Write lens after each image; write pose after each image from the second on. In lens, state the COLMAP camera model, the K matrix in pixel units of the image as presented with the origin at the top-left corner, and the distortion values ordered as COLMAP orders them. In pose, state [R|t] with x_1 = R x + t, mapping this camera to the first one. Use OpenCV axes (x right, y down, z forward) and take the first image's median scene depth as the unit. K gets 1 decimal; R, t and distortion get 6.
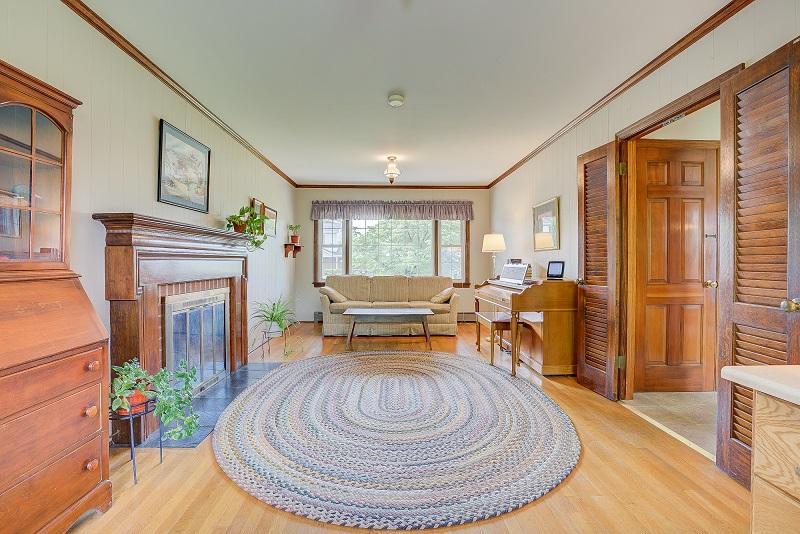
lens RADIAL K [[370.3, 0, 395.9], [0, 370.3, 263.6], [0, 0, 1]] dist [-0.061636, 0.020597]
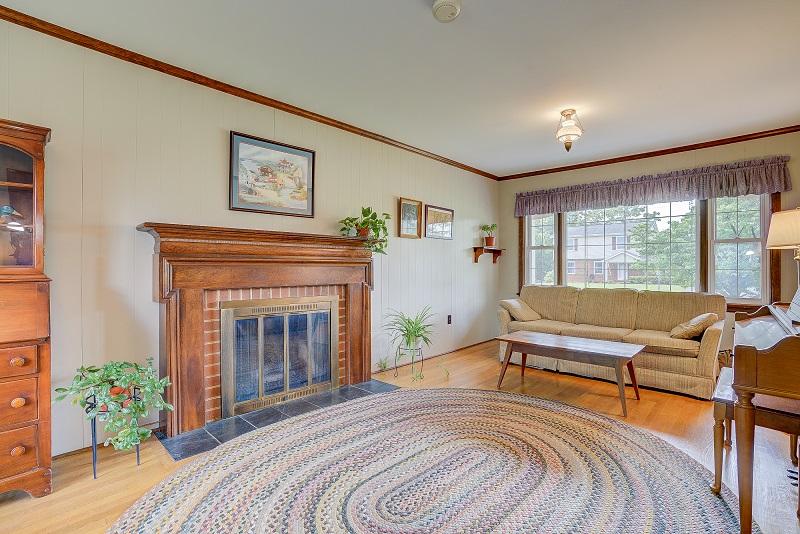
lens RADIAL K [[370.3, 0, 403.4], [0, 370.3, 268.5], [0, 0, 1]] dist [-0.061636, 0.020597]
pose [[0.712018, 0.002563, -0.702157, 0.208174], [-0.004579, 0.999989, -0.000993, -0.001799], [0.702146, 0.003922, 0.712022, 0.284913]]
